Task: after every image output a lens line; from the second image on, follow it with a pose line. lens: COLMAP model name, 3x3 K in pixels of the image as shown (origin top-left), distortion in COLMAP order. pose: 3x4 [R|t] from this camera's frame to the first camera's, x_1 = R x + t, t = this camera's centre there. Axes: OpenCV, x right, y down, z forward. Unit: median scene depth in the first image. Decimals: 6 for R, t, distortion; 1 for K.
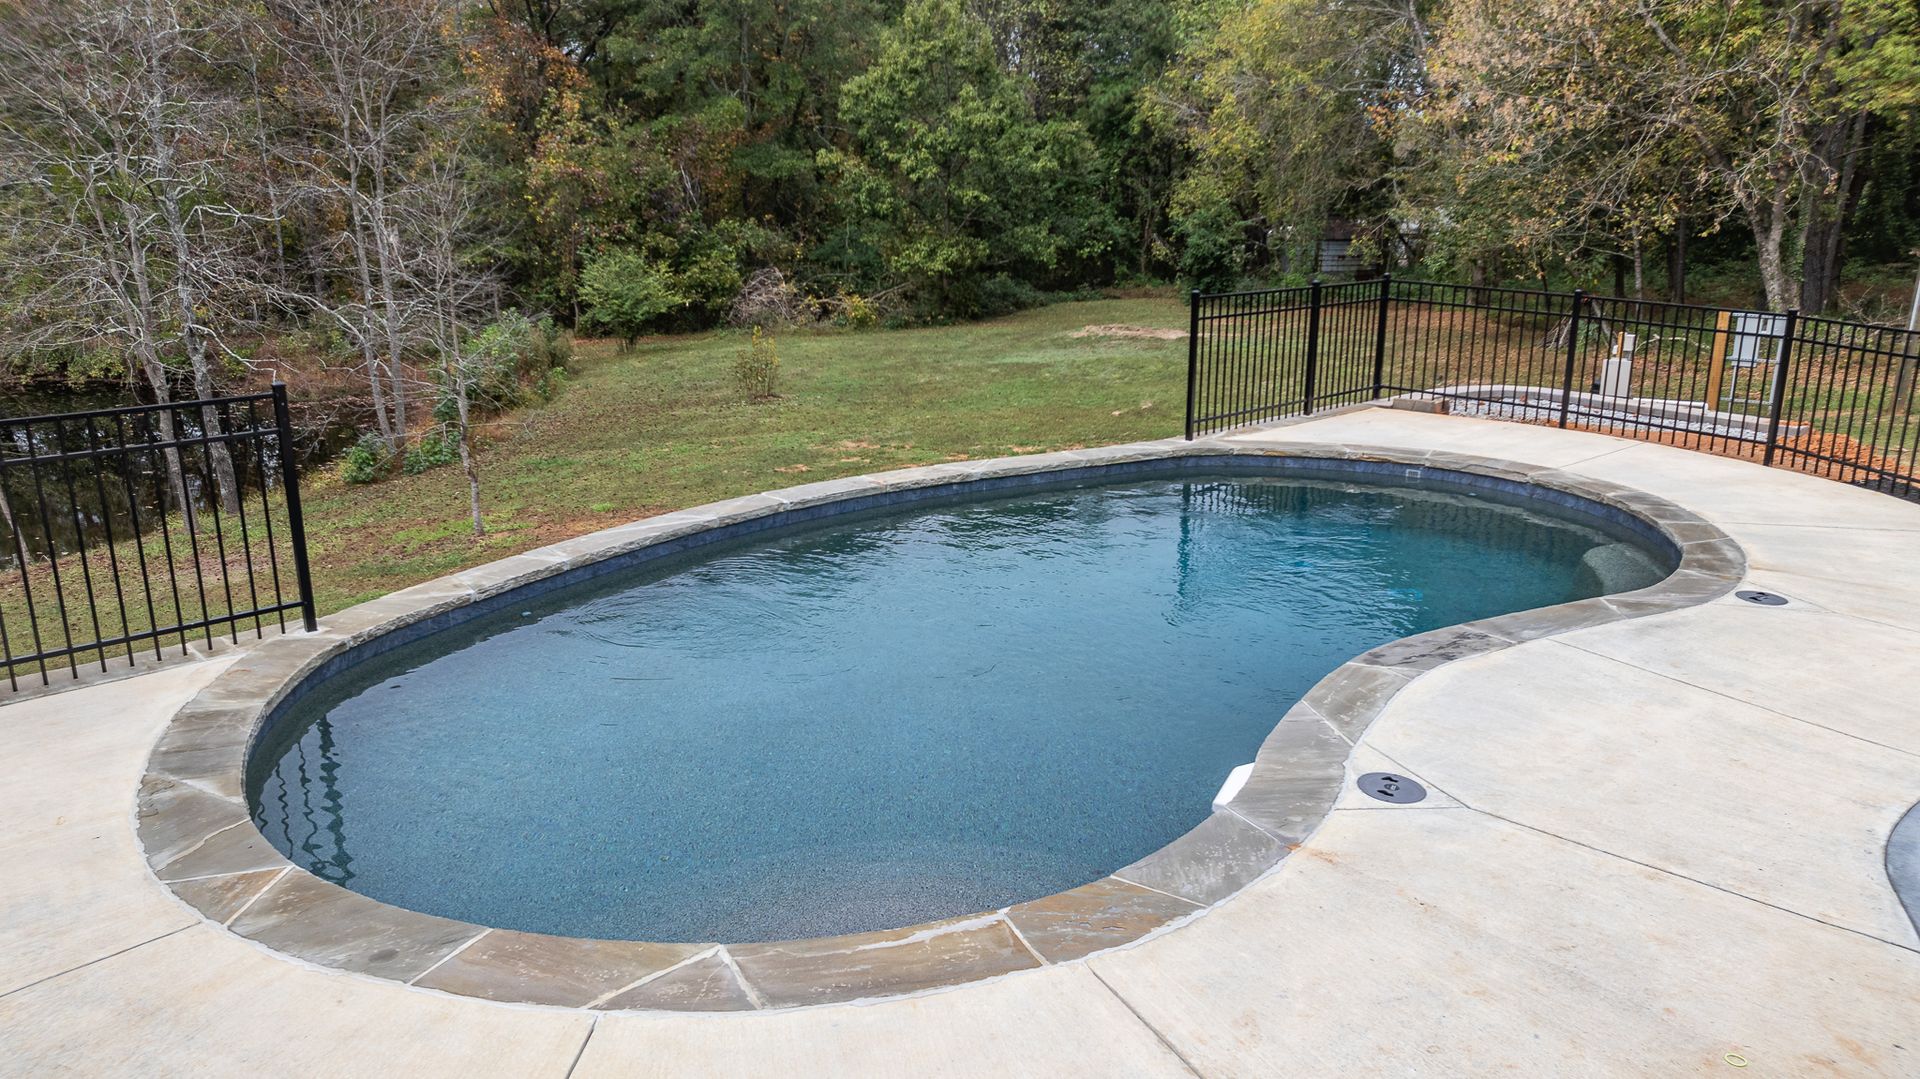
lens RADIAL K [[1348.5, 0, 959.6], [0, 1348.5, 542.9], [0, 0, 1]] dist [-0.026940, 0.013666]
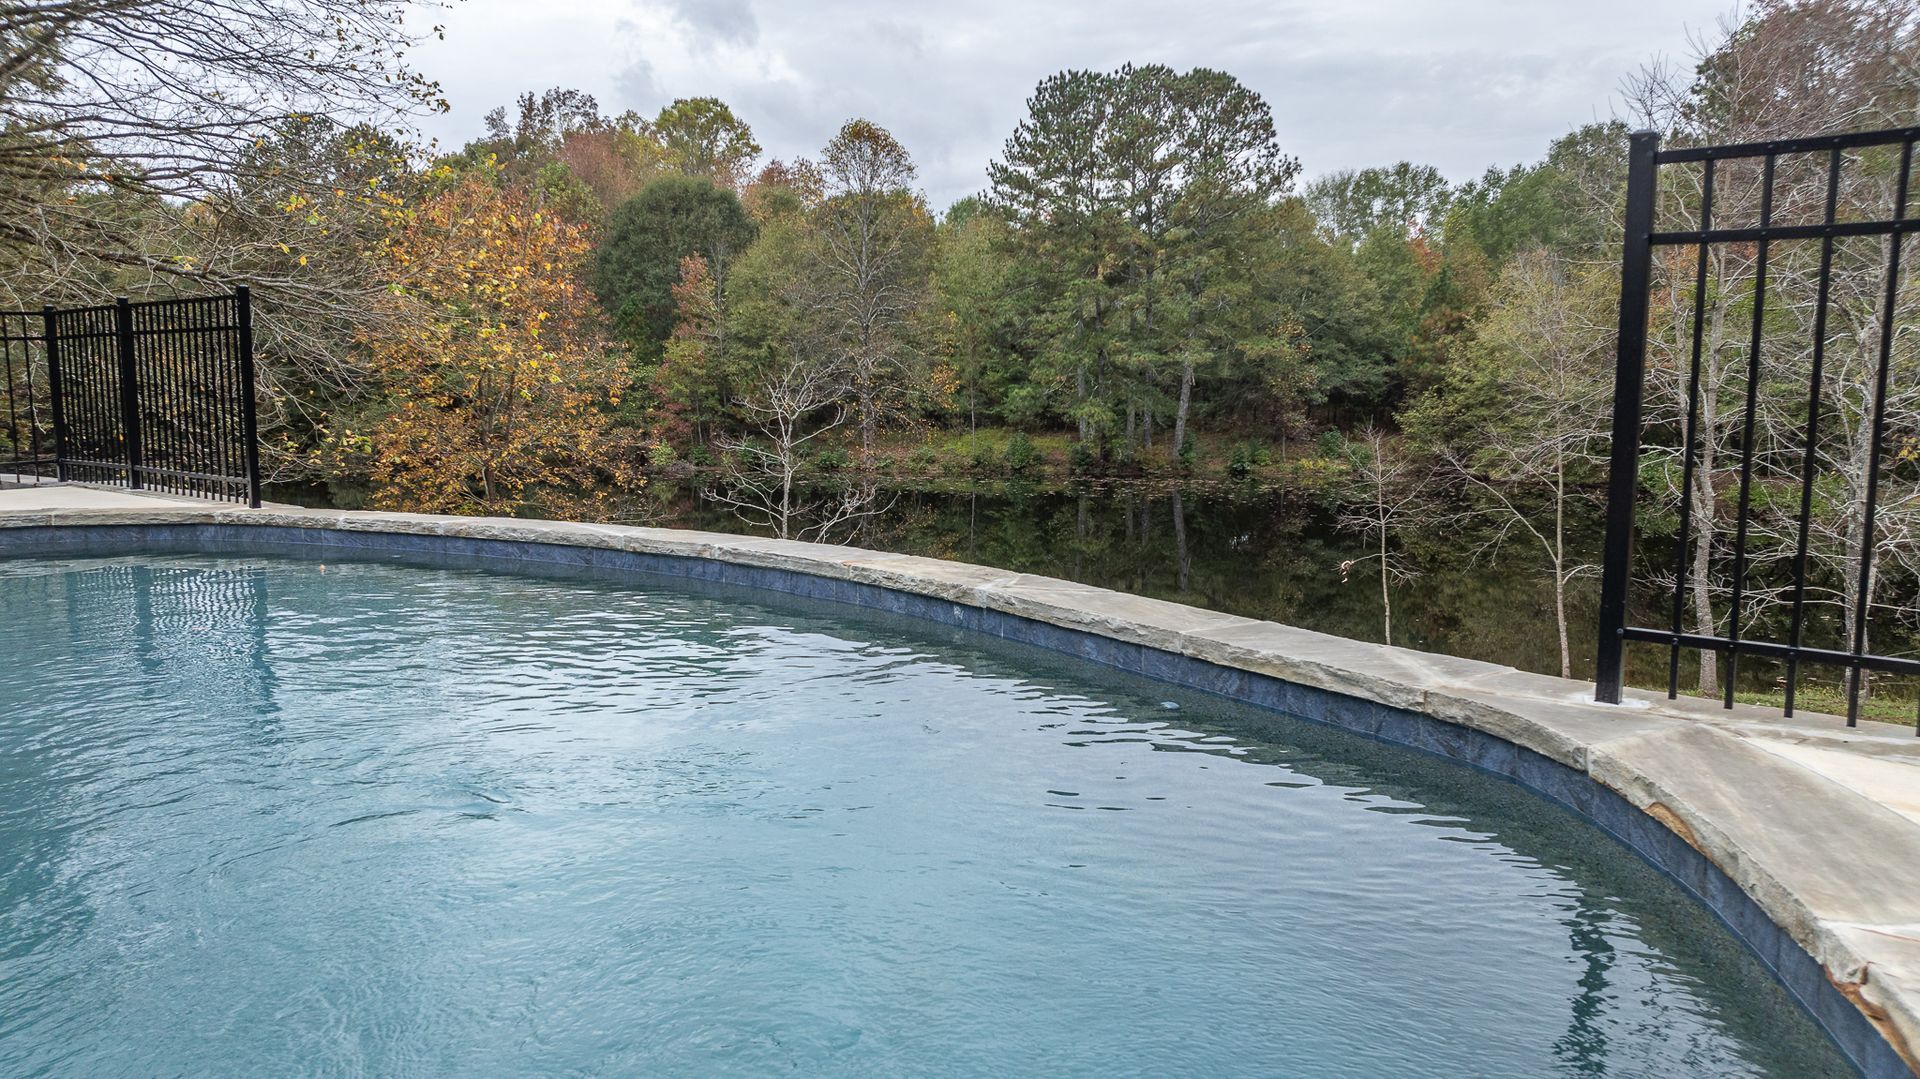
lens RADIAL K [[1348.5, 0, 958.0], [0, 1348.5, 544.3], [0, 0, 1]] dist [-0.026940, 0.013666]
pose [[0.113376, 0.119870, -0.986295, 0.549074], [-0.265374, 0.960284, 0.086203, -0.125074], [0.957456, 0.251964, 0.140683, 1.102478]]
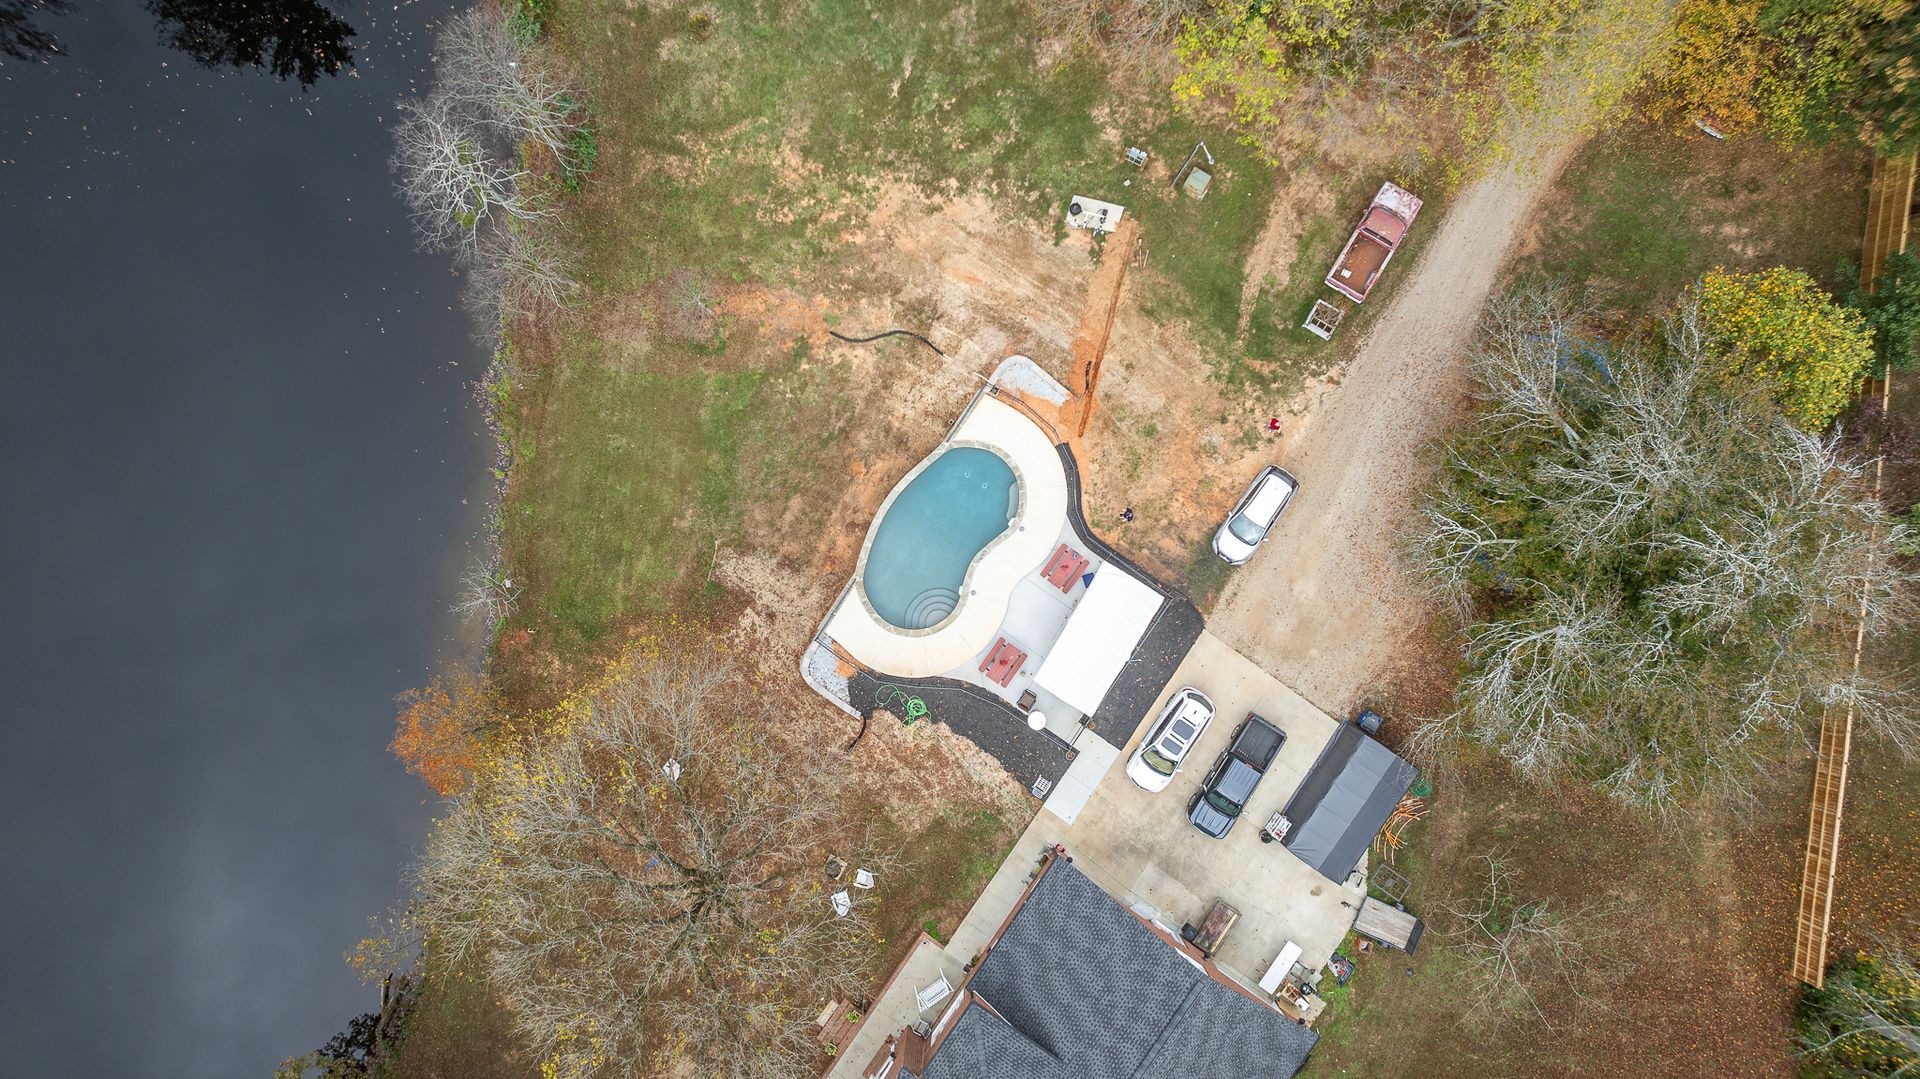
lens RADIAL K [[1348.5, 0, 962.6], [0, 1348.5, 538.8], [0, 0, 1]] dist [-0.026940, 0.013666]
pose [[0.975031, -0.222068, -0.000474, 0.198261], [0.060647, 0.264225, 0.962552, -6.610923], [-0.213627, -0.938547, 0.271095, -1.018381]]
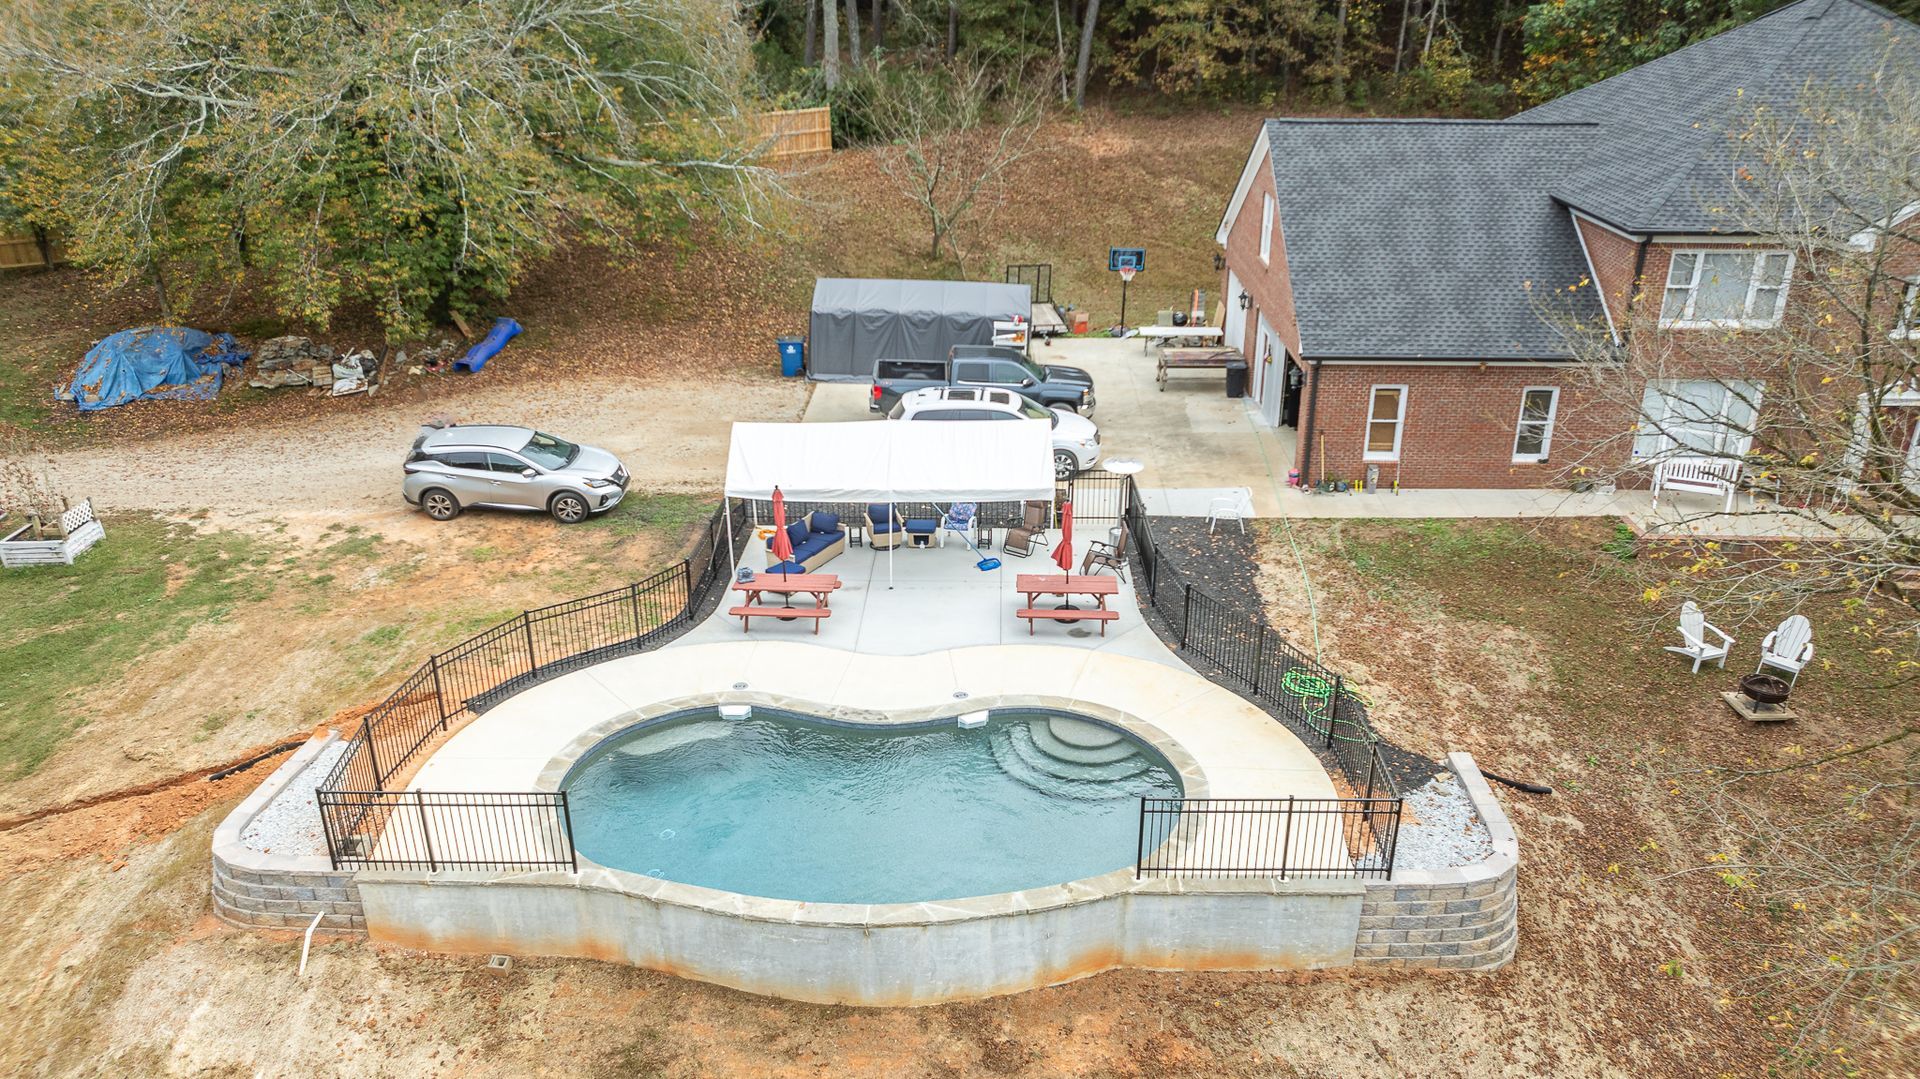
lens RADIAL K [[1348.5, 0, 960.9], [0, 1348.5, 534.6], [0, 0, 1]] dist [-0.026940, 0.013666]
pose [[-0.714923, -0.272193, 0.644047, -1.325244], [0.185158, 0.814531, 0.549778, -1.493386], [-0.674242, 0.512300, -0.531928, 1.744891]]
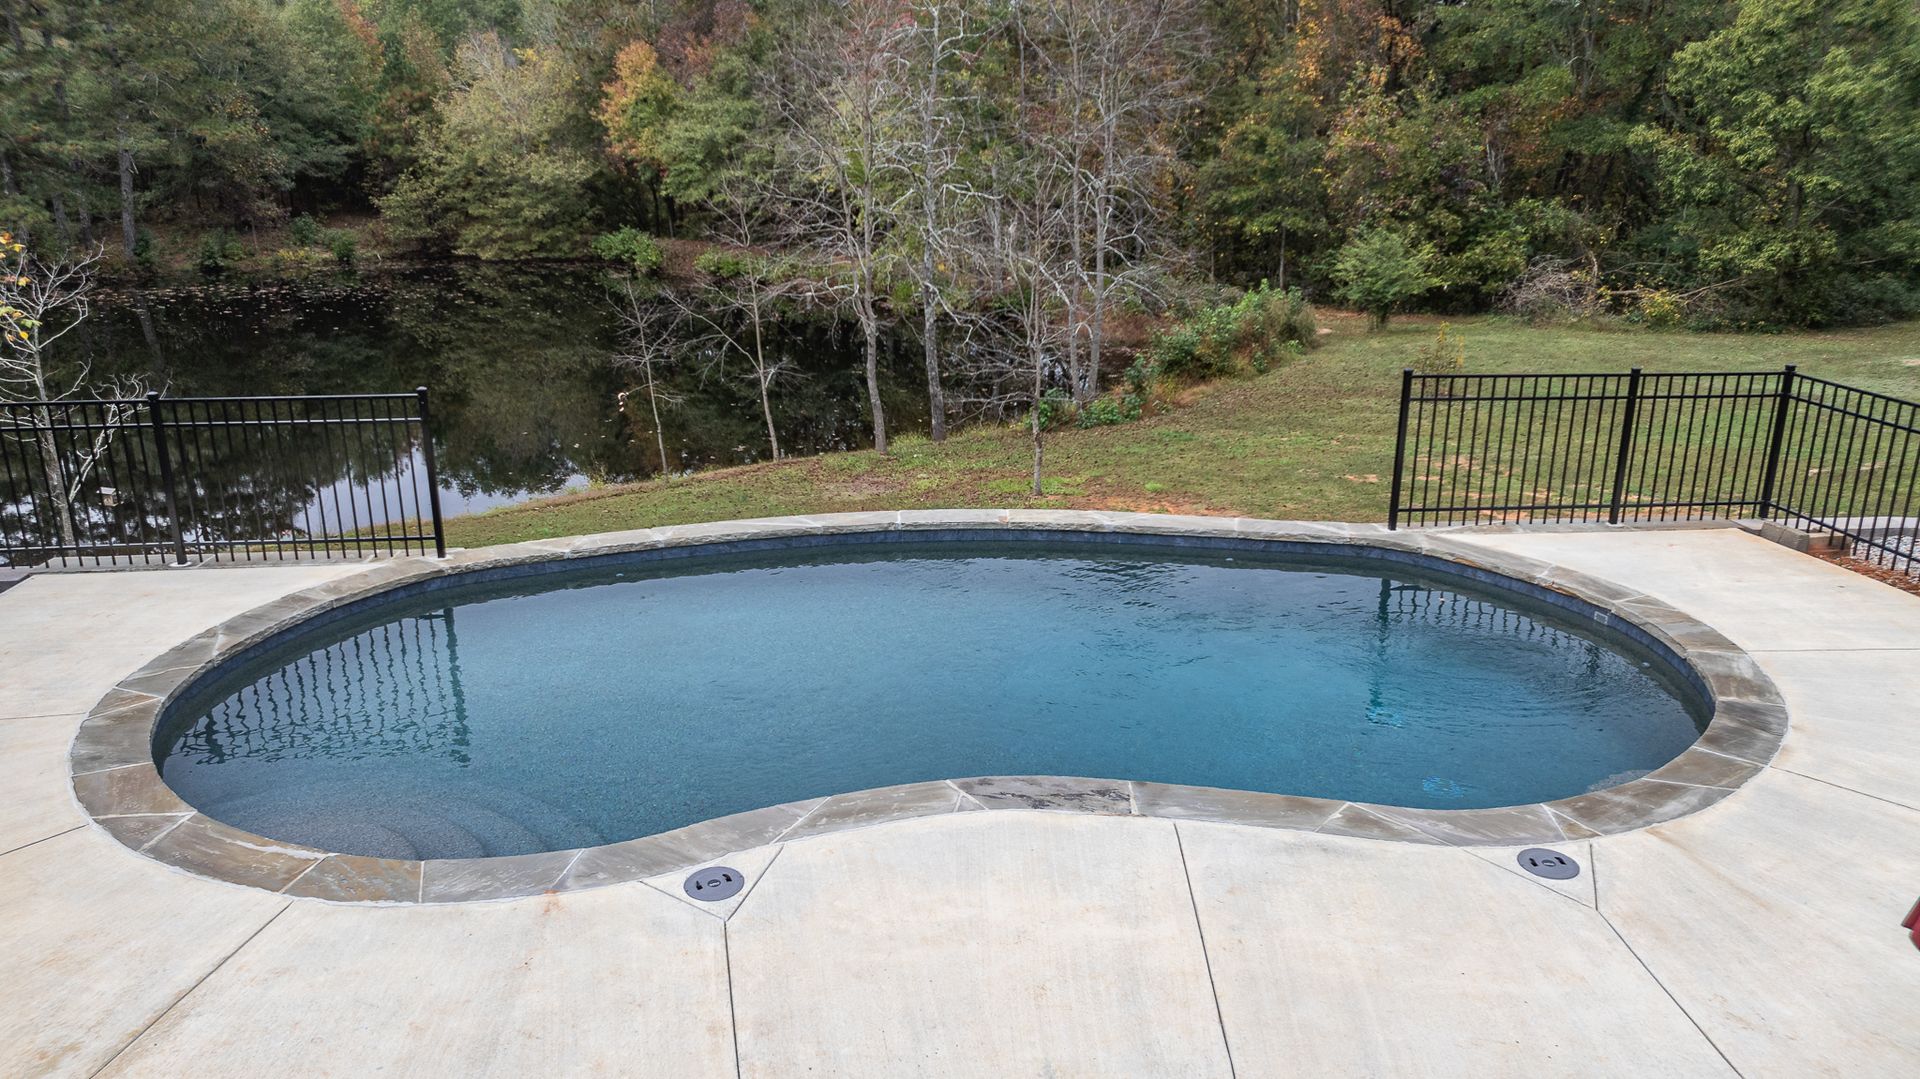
lens RADIAL K [[1348.5, 0, 959.9], [0, 1348.5, 543.9], [0, 0, 1]] dist [-0.026940, 0.013666]
pose [[0.788341, 0.184044, -0.587066, 0.631242], [-0.163136, 0.982584, 0.088970, -0.132390], [0.593216, 0.025633, 0.804635, 0.125365]]
